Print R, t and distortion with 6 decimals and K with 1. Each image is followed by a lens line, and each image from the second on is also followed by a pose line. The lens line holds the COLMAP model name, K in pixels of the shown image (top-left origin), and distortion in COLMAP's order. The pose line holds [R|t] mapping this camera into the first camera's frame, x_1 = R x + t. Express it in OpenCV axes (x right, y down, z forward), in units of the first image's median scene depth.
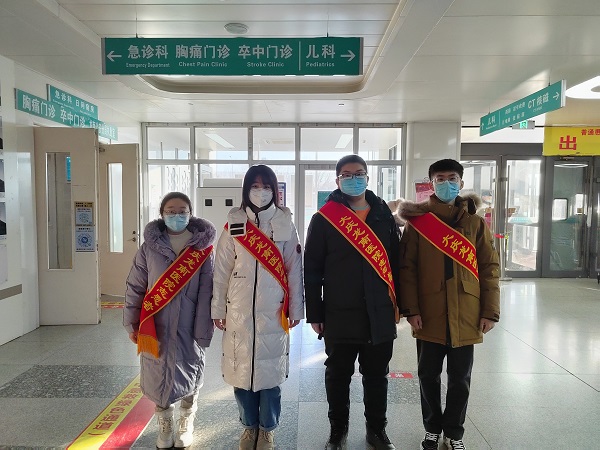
lens RADIAL K [[402.8, 0, 300.2], [0, 402.8, 224.7], [0, 0, 1]] dist [-0.001648, -0.001867]
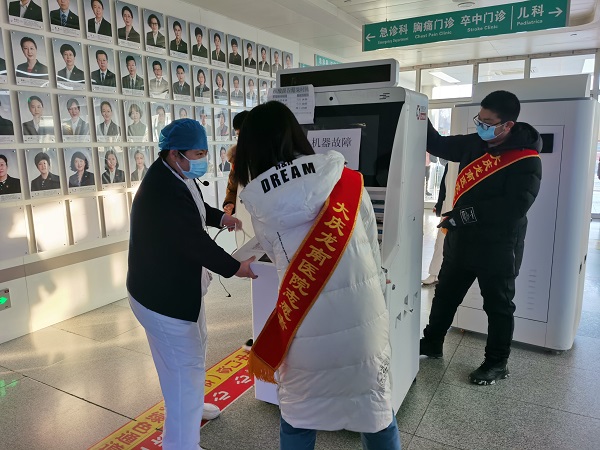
lens RADIAL K [[460.2, 0, 298.3], [0, 460.2, 225.6], [0, 0, 1]] dist [-0.000510, -0.001659]
pose [[0.879505, 0.061472, -0.471903, 0.128937], [-0.003950, 0.992531, 0.121930, 0.050349], [0.475873, -0.105374, 0.873179, -0.630237]]
